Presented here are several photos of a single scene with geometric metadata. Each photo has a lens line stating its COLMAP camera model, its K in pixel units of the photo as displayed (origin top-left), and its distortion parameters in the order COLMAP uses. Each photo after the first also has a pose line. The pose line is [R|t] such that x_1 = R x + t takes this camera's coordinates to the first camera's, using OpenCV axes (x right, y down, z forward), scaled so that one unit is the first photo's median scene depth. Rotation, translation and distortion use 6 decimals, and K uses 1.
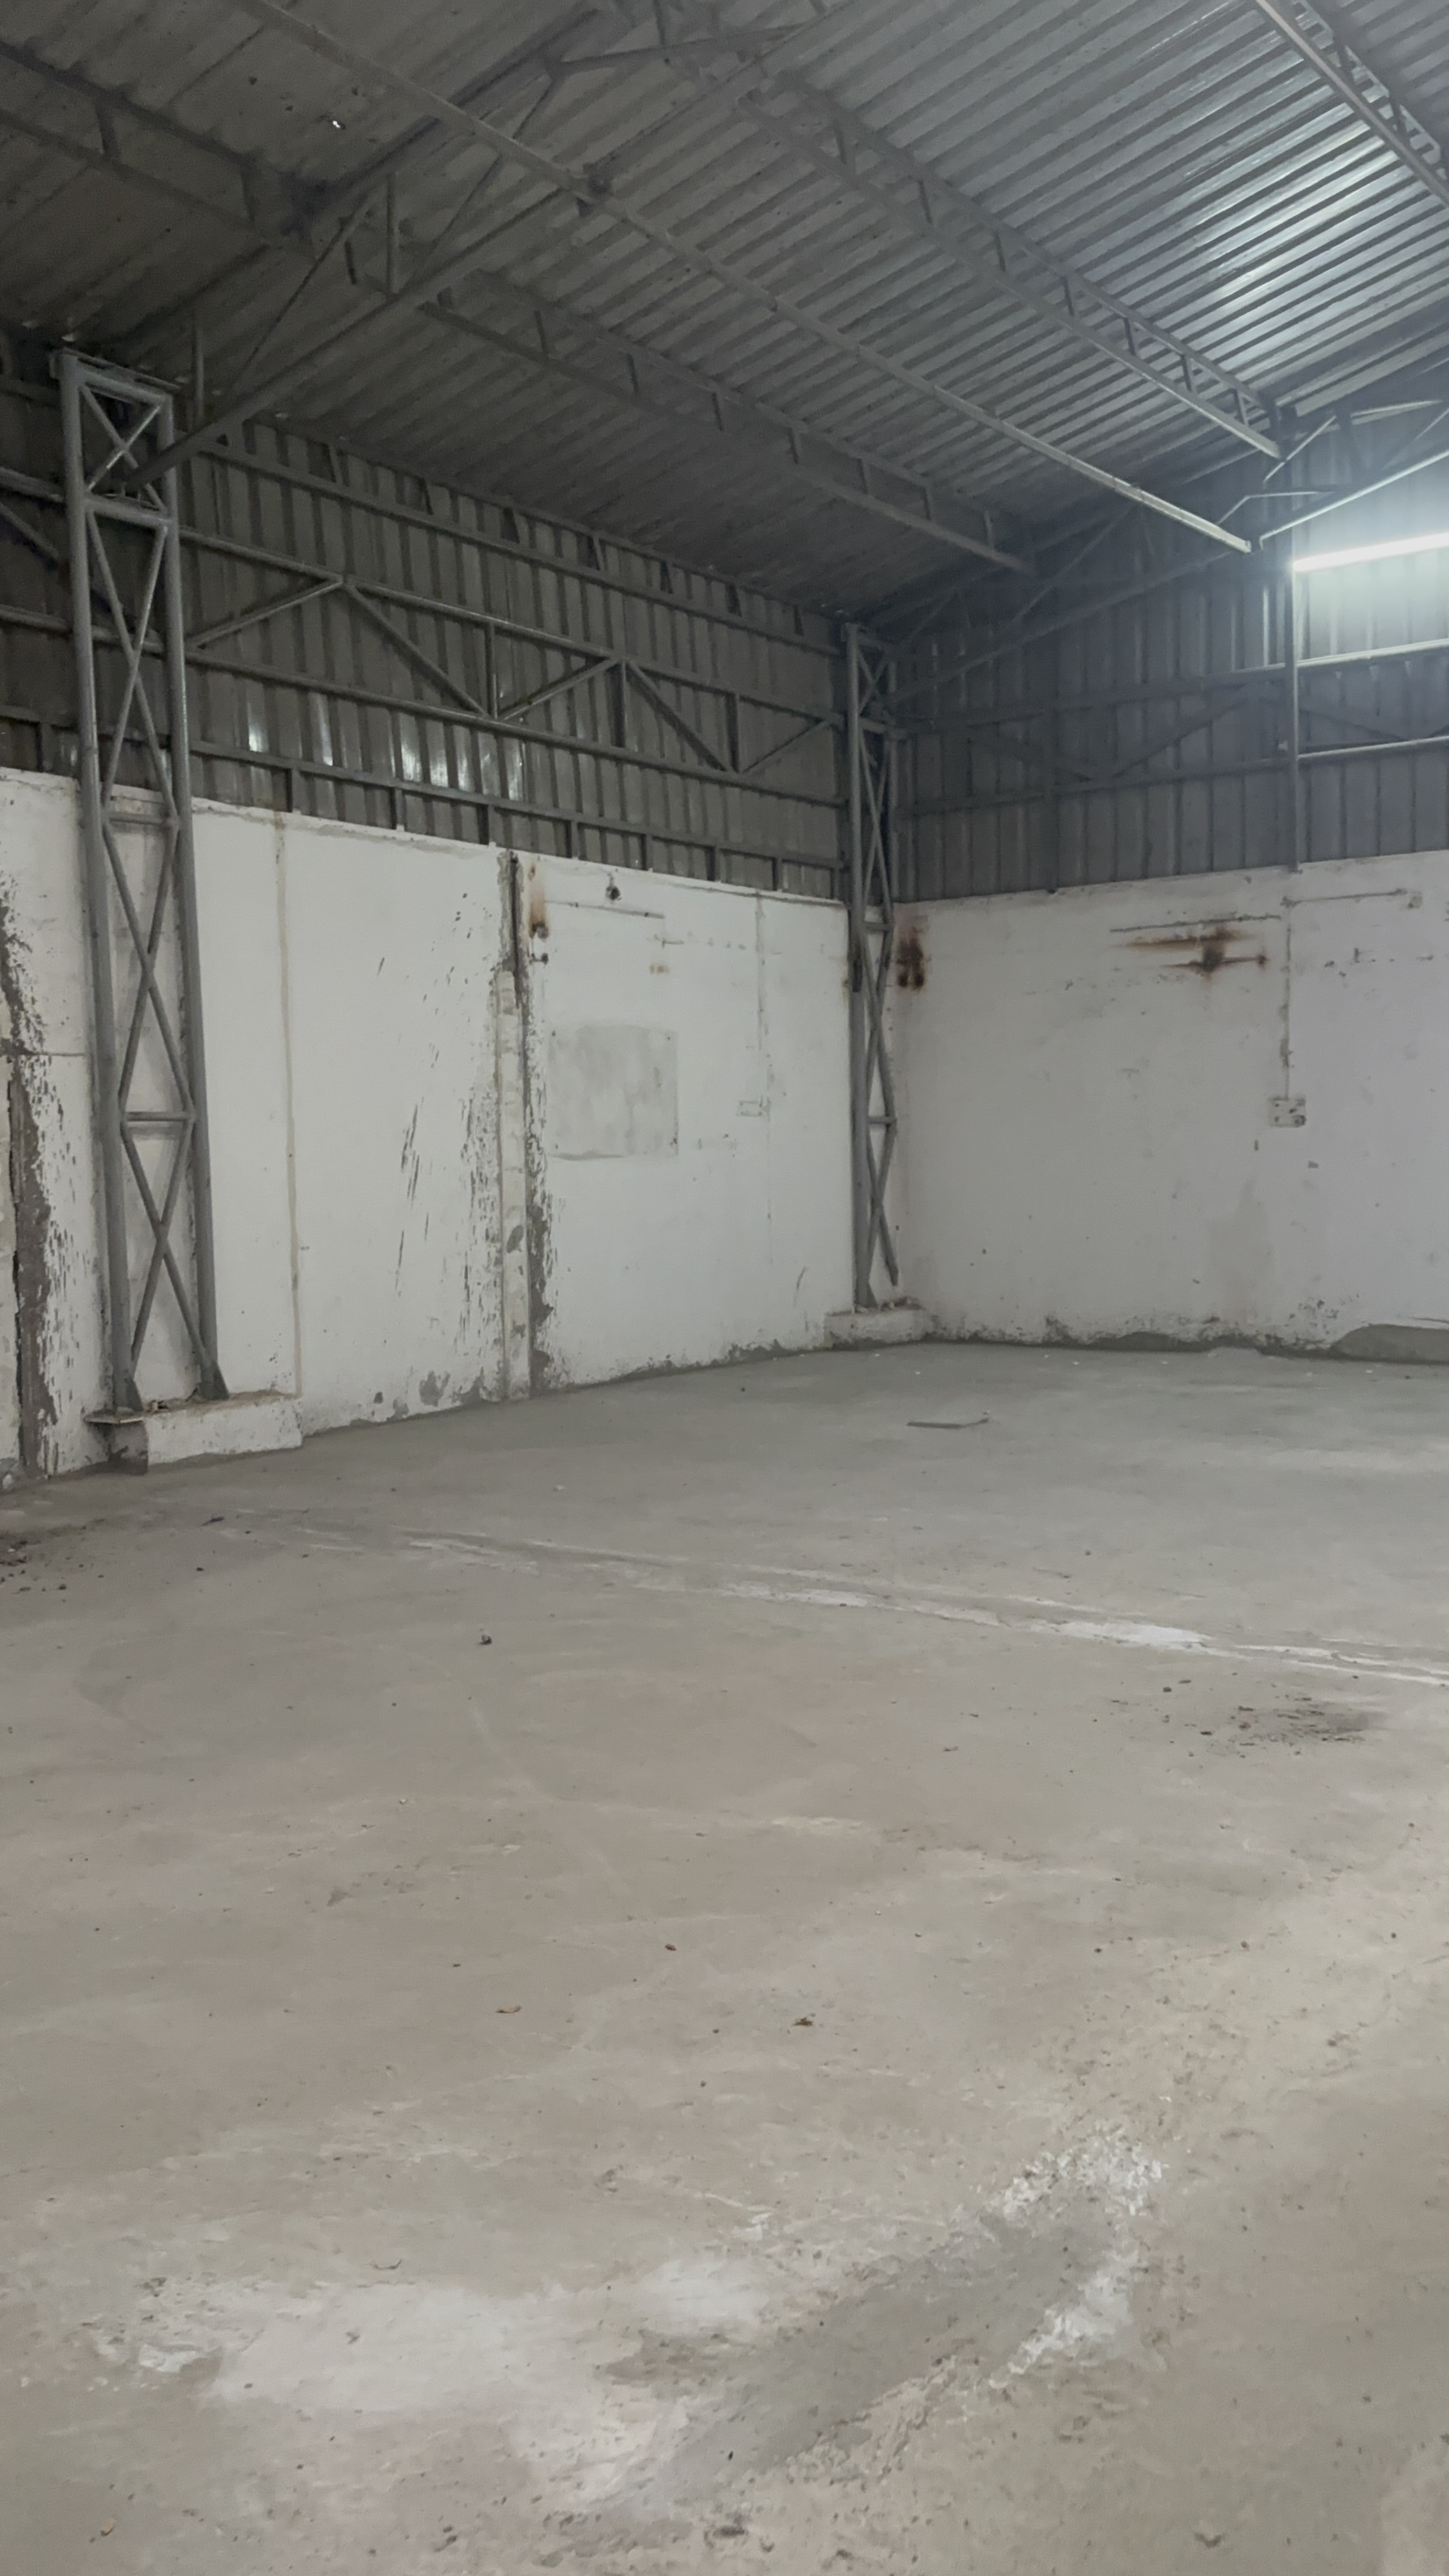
lens RADIAL K [[2313.6, 0, 715.3], [0, 2313.6, 1303.1], [0, 0, 1]] dist [0.090884, -0.156355]
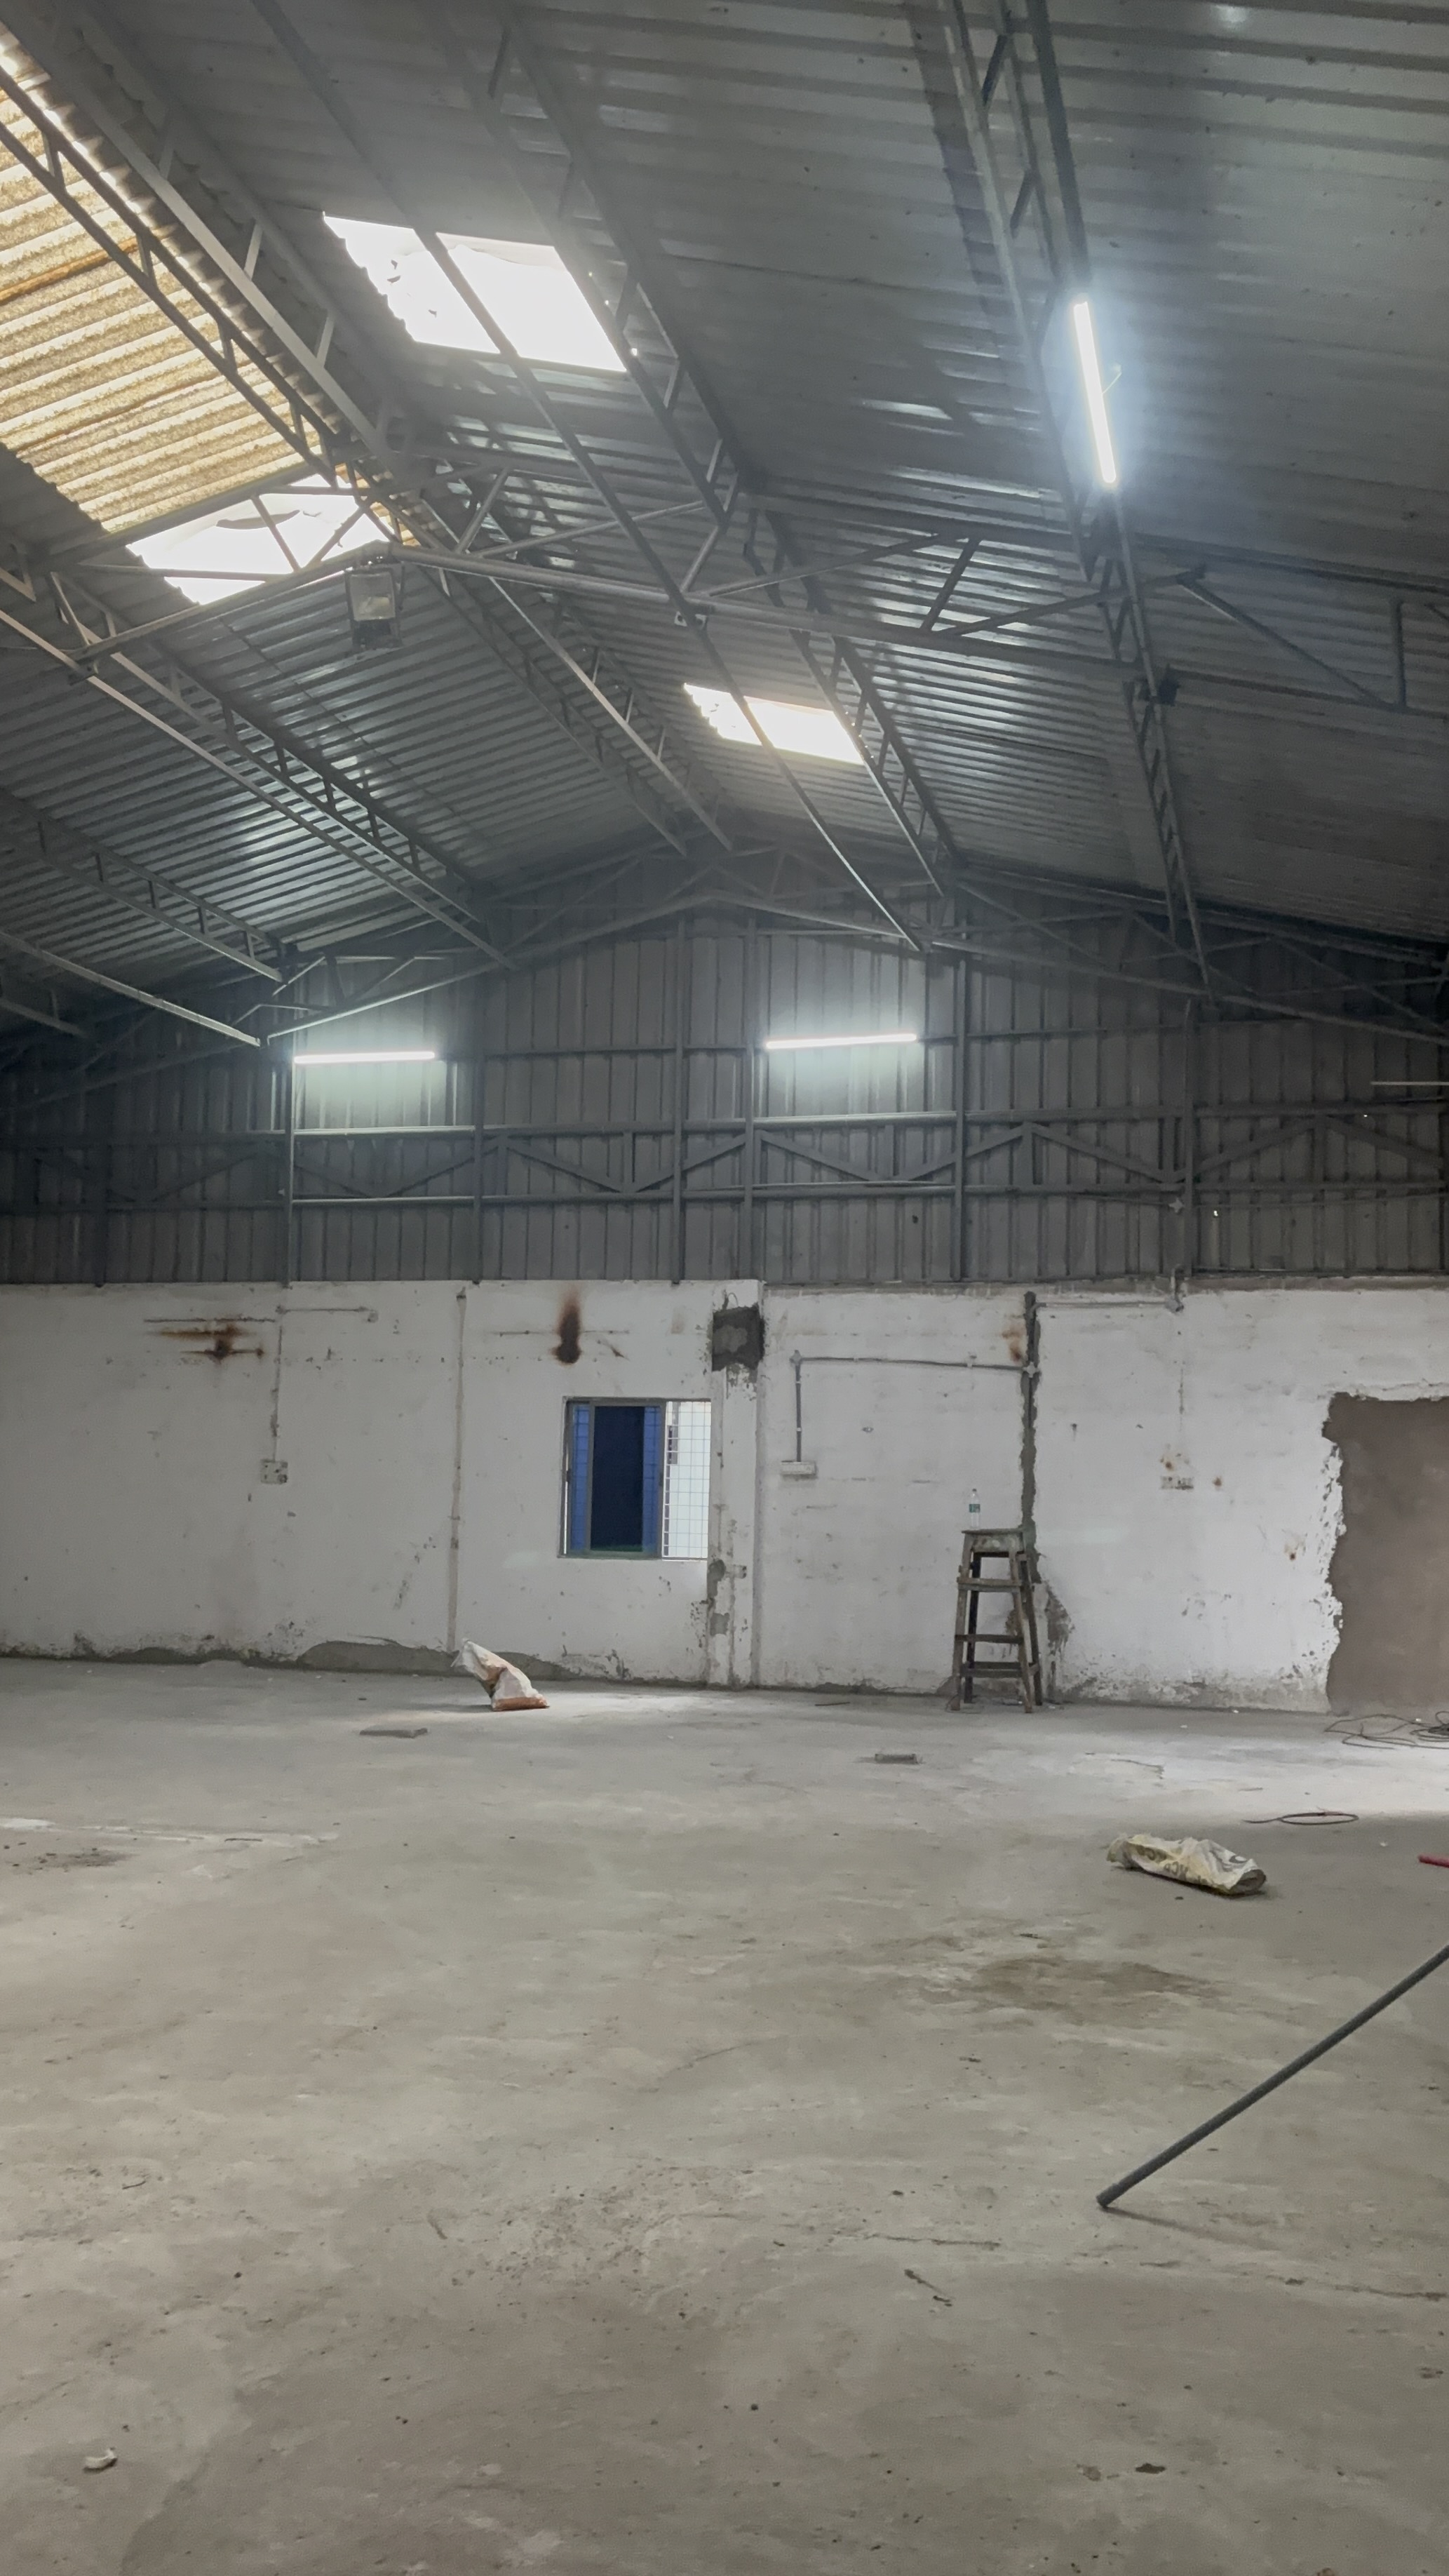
lens RADIAL K [[2313.6, 0, 751.2], [0, 2313.6, 1297.0], [0, 0, 1]] dist [0.090884, -0.156355]
pose [[0.934660, 0.067881, 0.349002, 0.040720], [-0.013847, 0.987810, -0.155044, 0.017262], [-0.355272, 0.140081, 0.924207, -0.290609]]
